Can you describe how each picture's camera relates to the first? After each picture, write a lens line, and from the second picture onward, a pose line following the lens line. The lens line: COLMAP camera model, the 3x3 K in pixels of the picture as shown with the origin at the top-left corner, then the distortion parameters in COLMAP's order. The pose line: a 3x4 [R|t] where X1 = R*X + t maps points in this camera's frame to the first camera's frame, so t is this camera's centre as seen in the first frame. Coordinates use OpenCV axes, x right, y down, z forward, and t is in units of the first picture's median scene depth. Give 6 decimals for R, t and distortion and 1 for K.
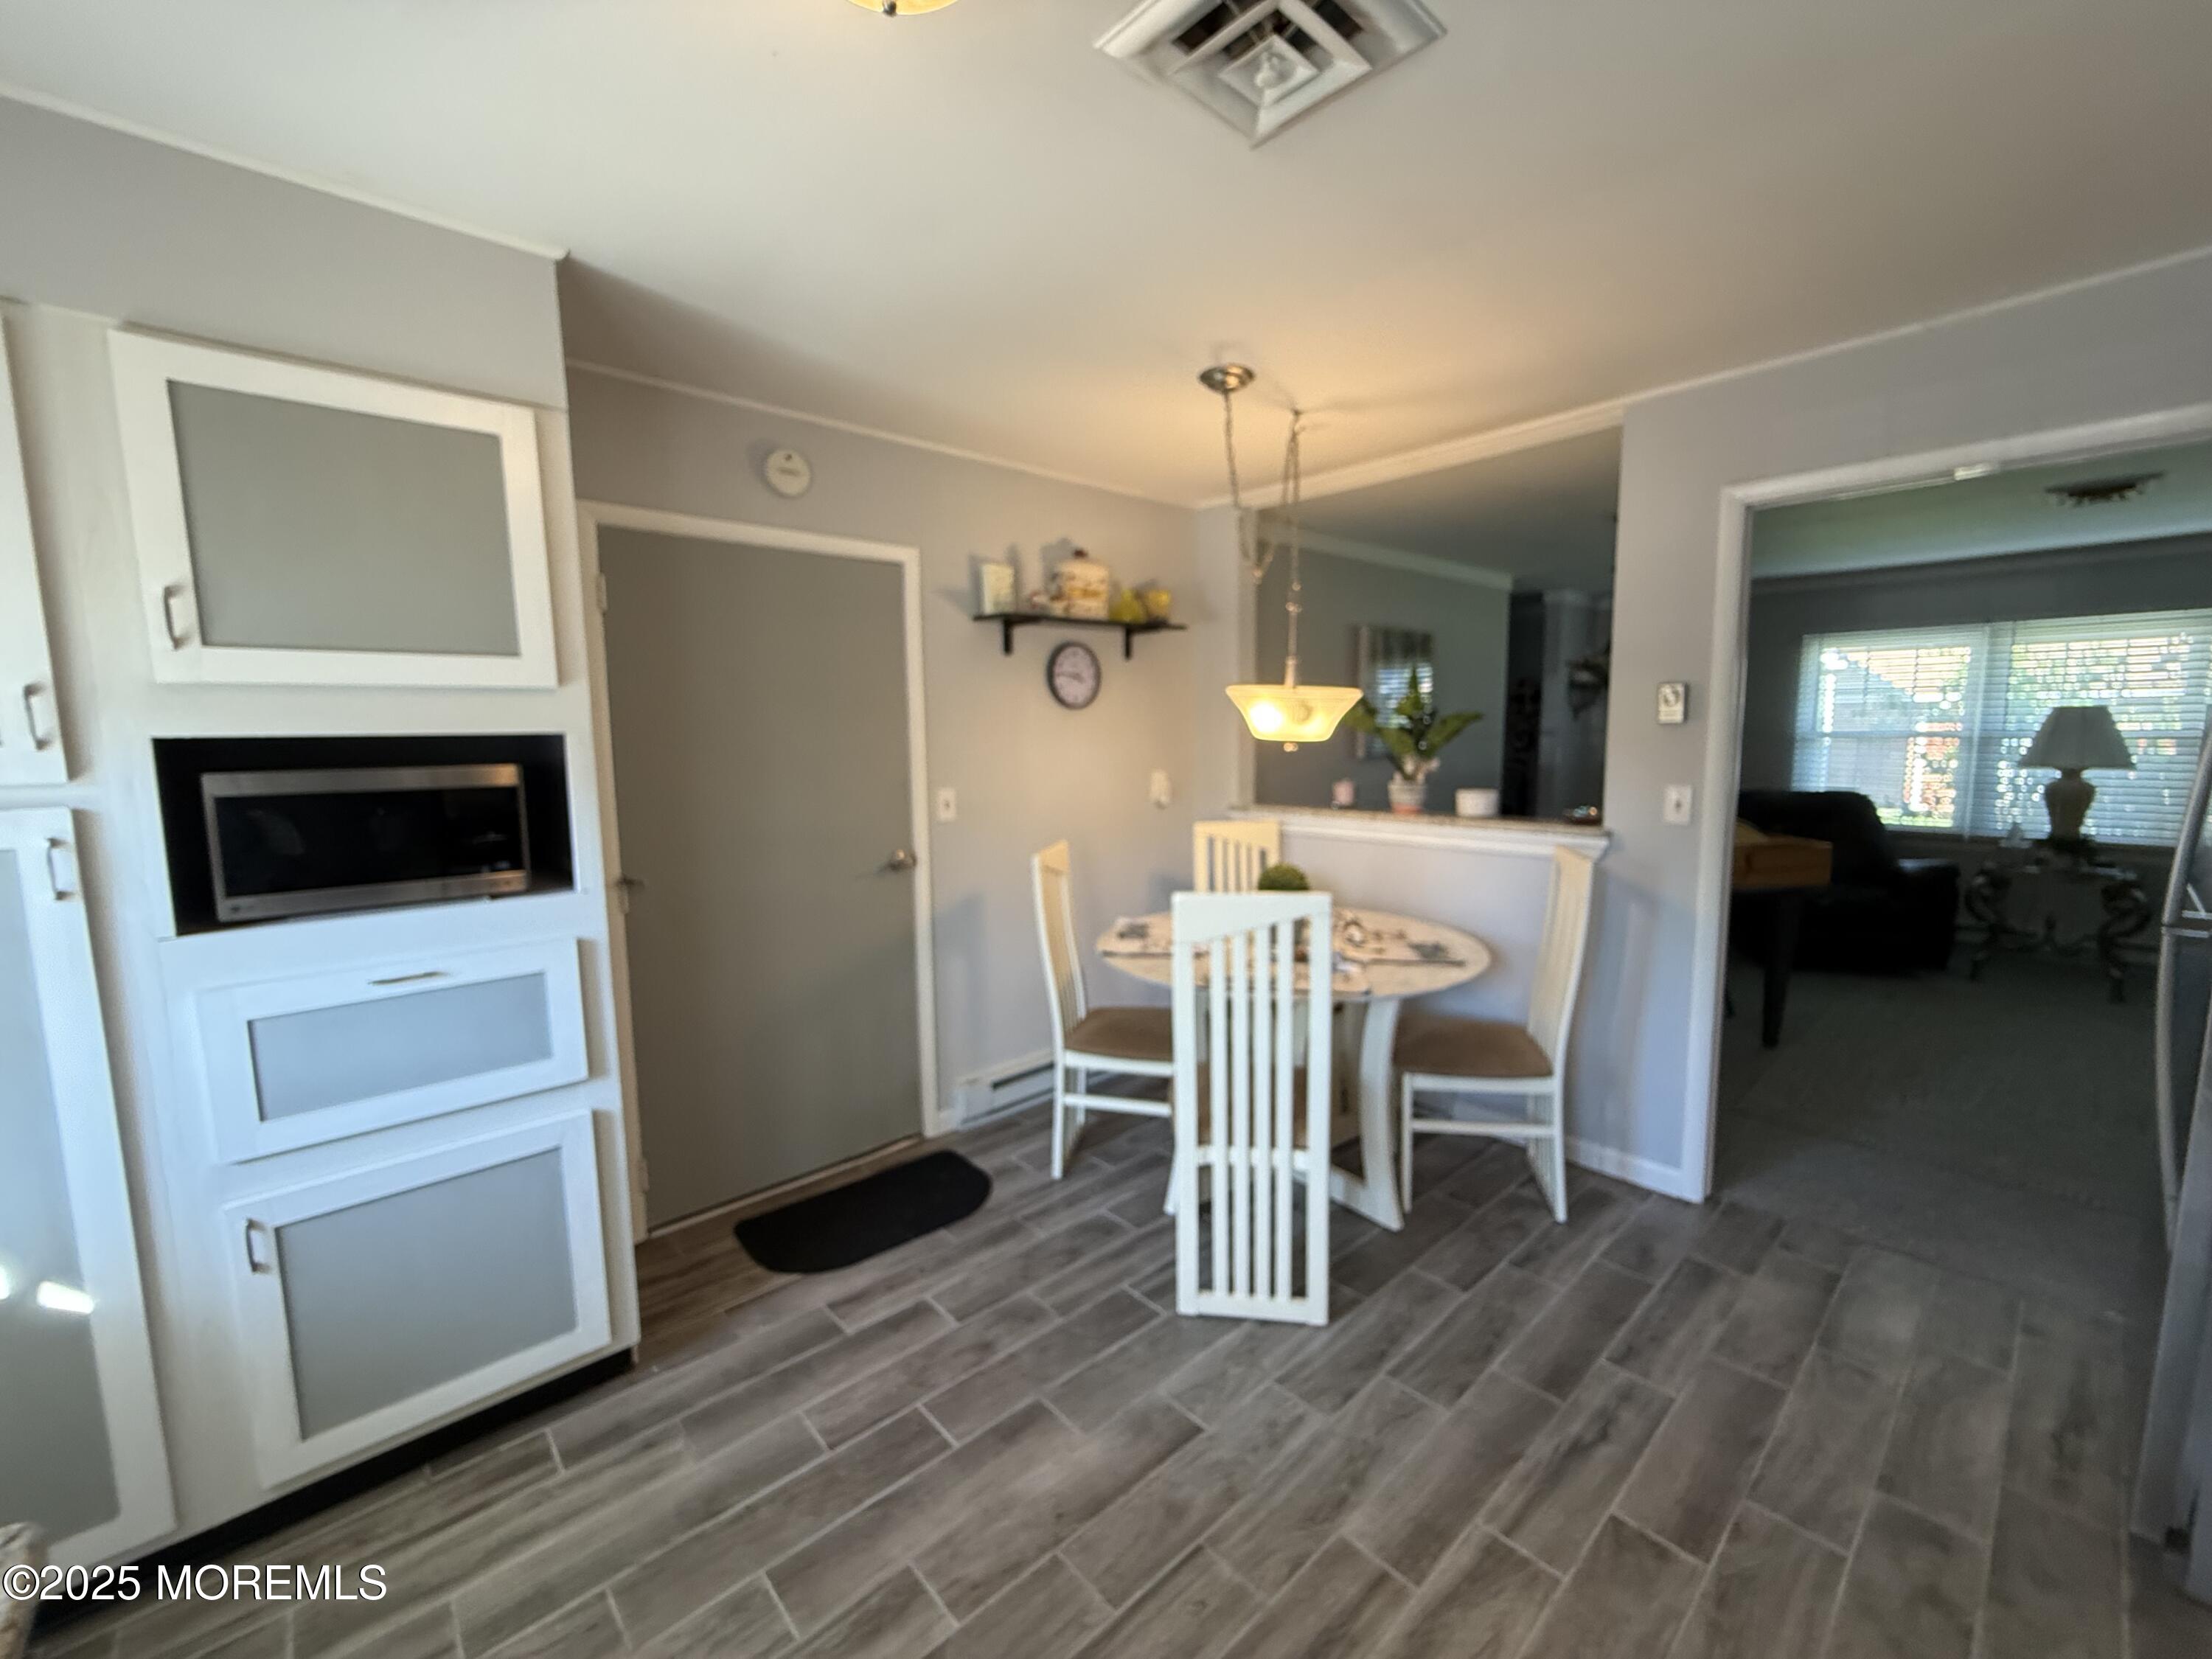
lens RADIAL K [[880.9, 0, 1108.2], [0, 880.9, 827.7], [0, 0, 1]] dist [-0.000198, -0.000084]
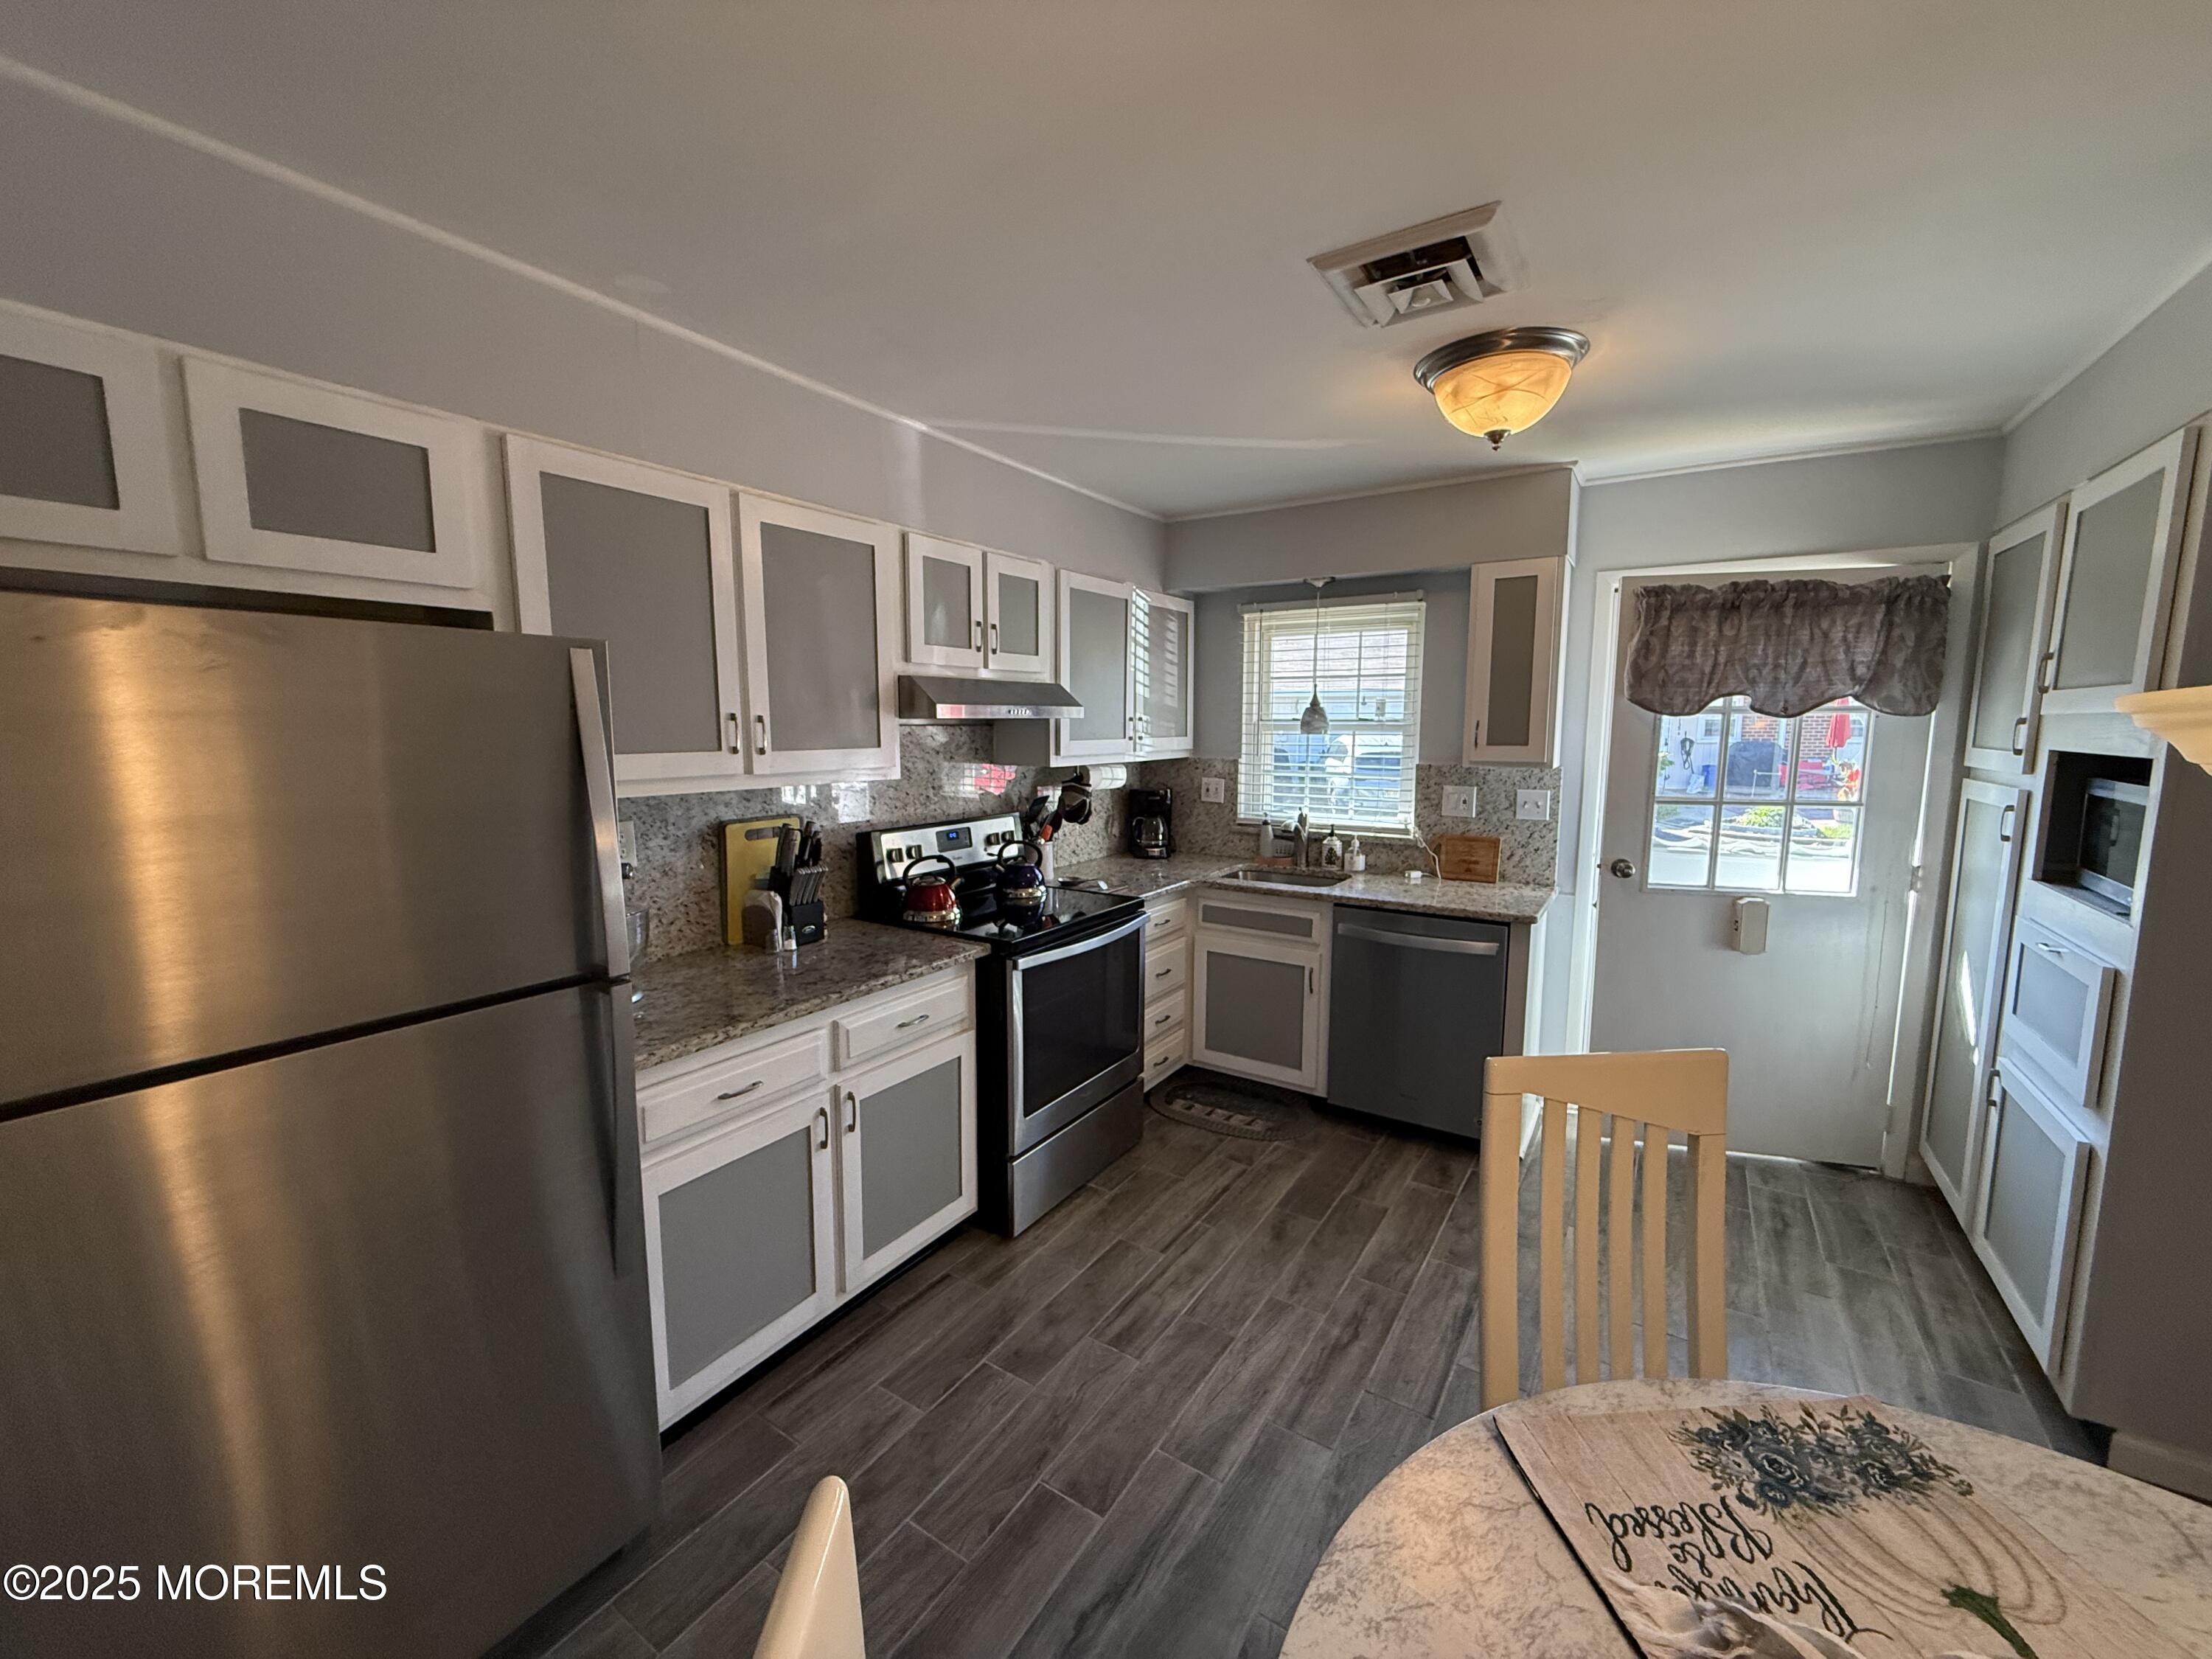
lens RADIAL K [[880.9, 0, 1108.2], [0, 880.9, 827.7], [0, 0, 1]] dist [-0.000198, -0.000084]
pose [[-0.965117, 0.043486, -0.258182, 0.487633], [-0.017637, 0.973072, 0.229824, -0.158961], [0.261224, 0.226361, -0.938362, 1.095585]]
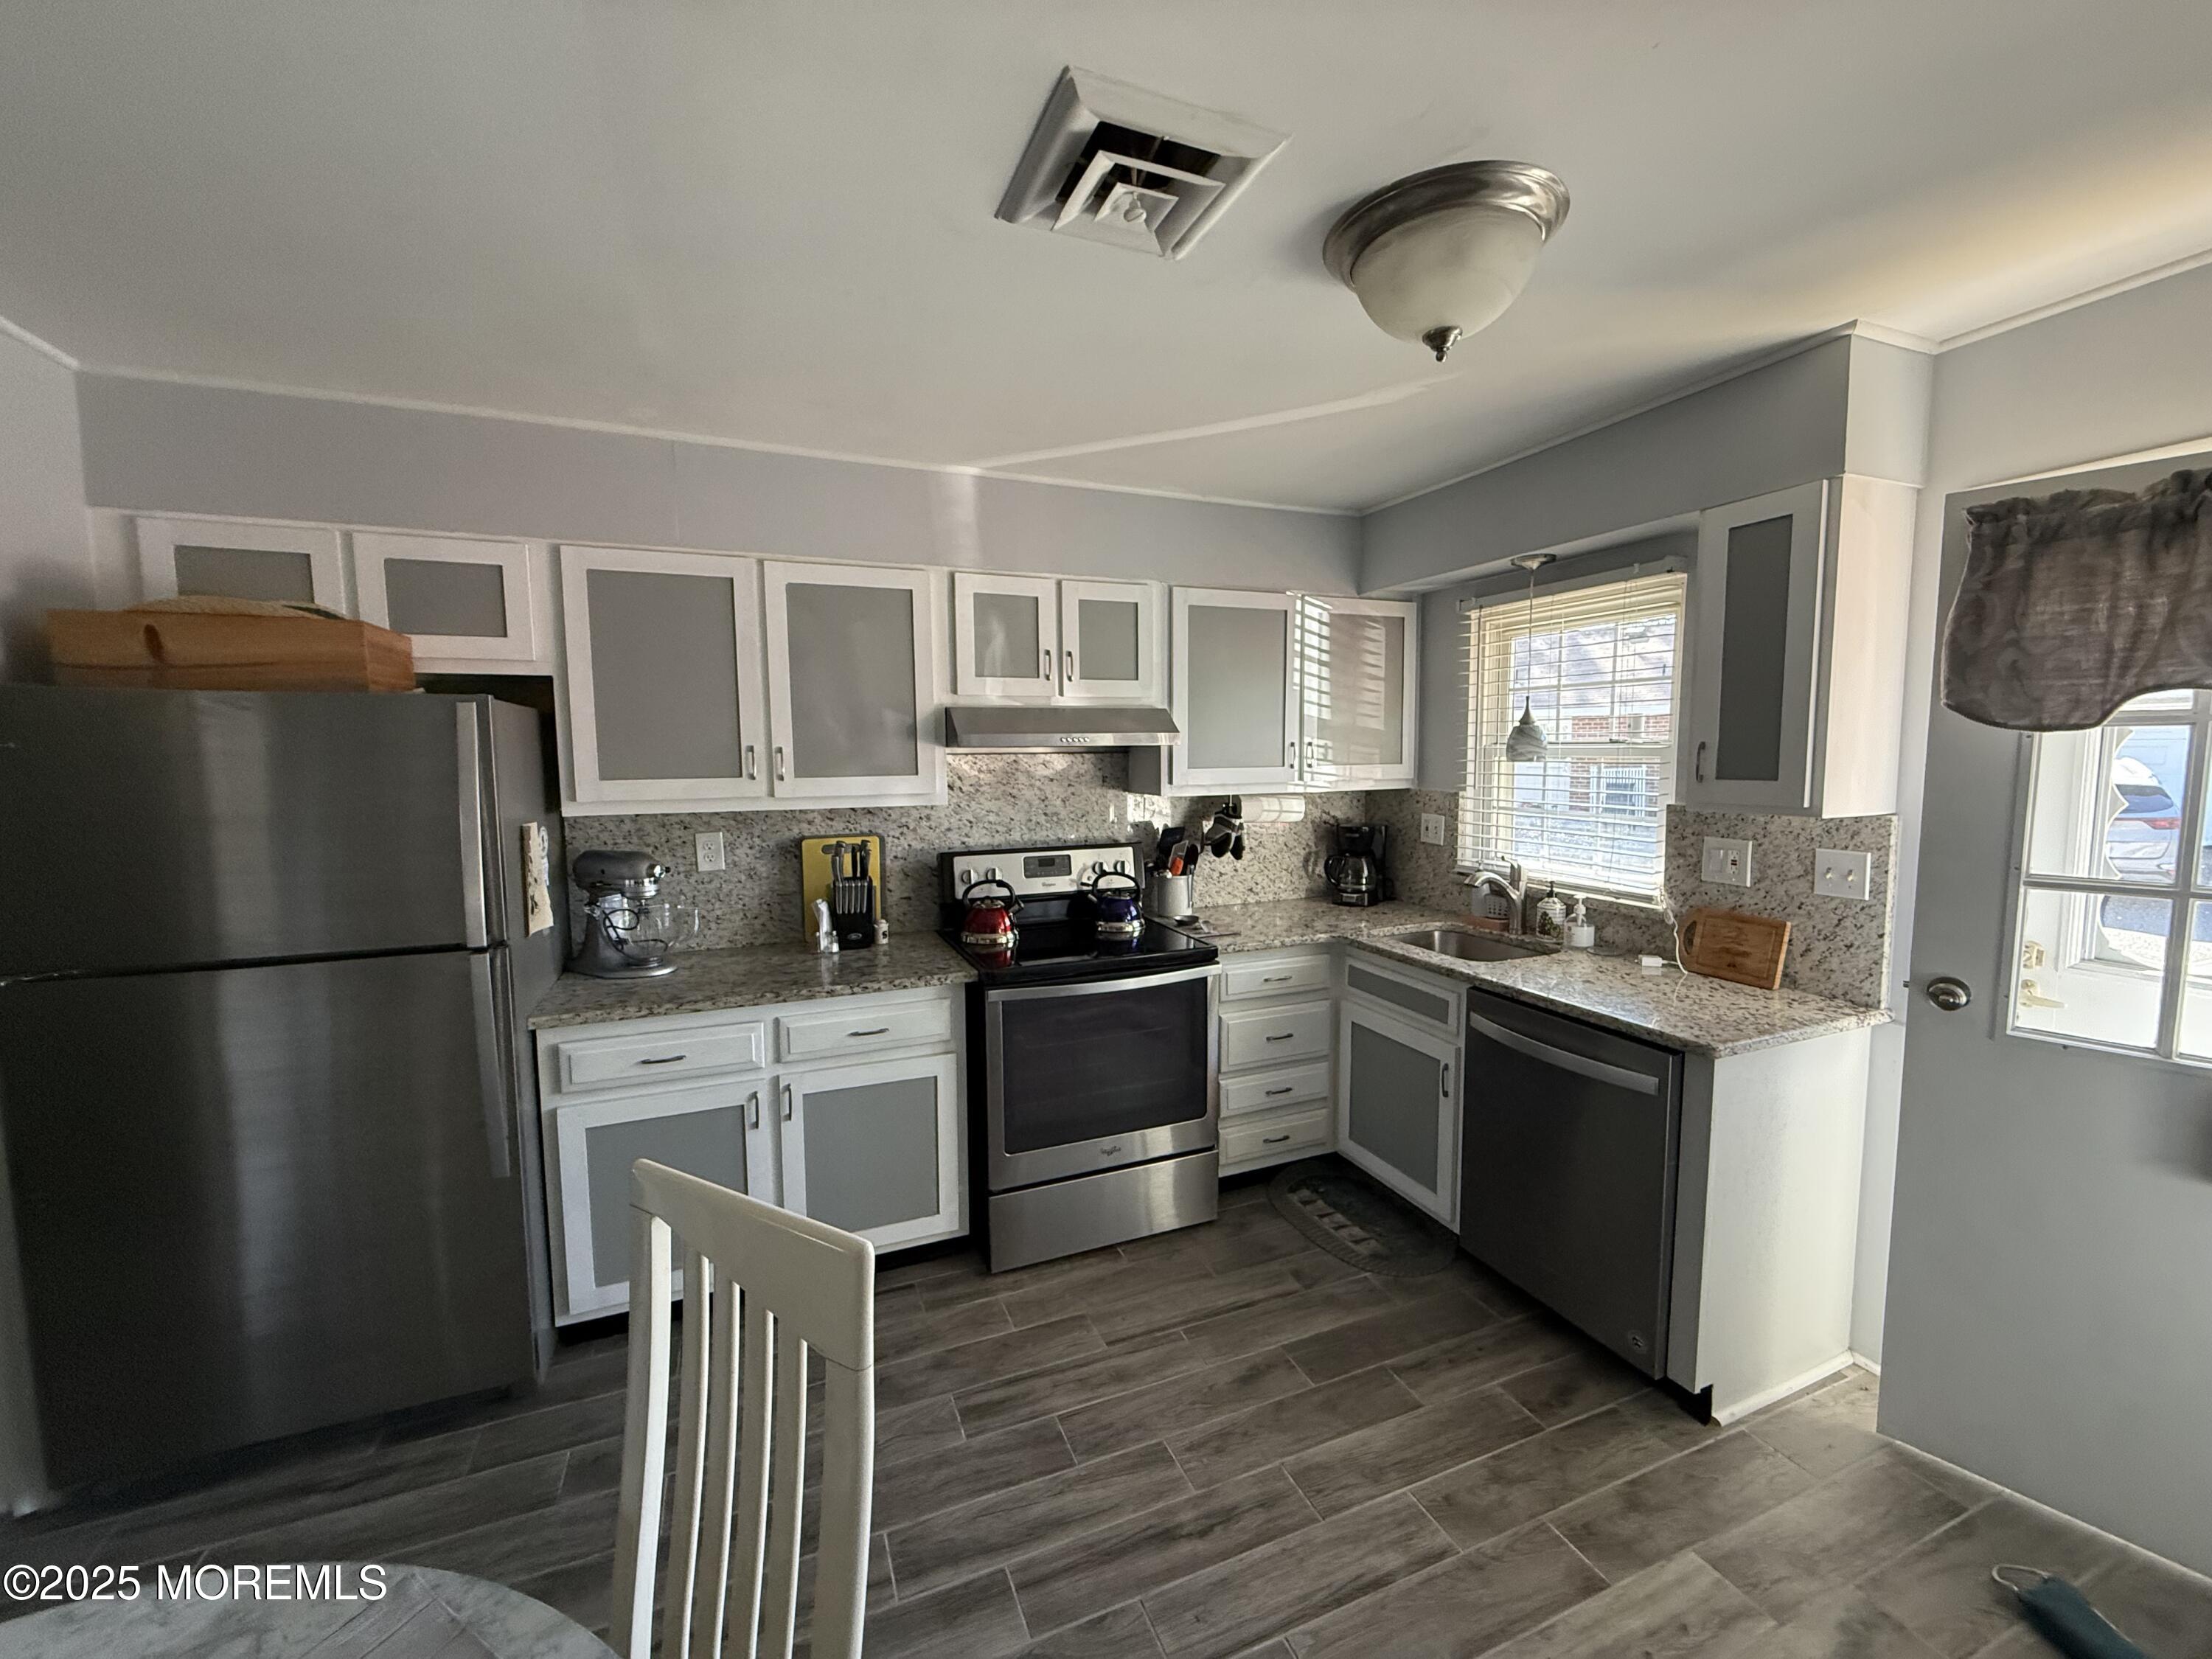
lens RADIAL K [[880.9, 0, 1108.2], [0, 880.9, 827.7], [0, 0, 1]] dist [-0.000198, -0.000084]
pose [[-0.942848, -0.008200, 0.333123, -0.075011], [0.058995, 0.979798, 0.191091, -0.143035], [-0.327960, 0.199823, -0.923316, 1.003829]]
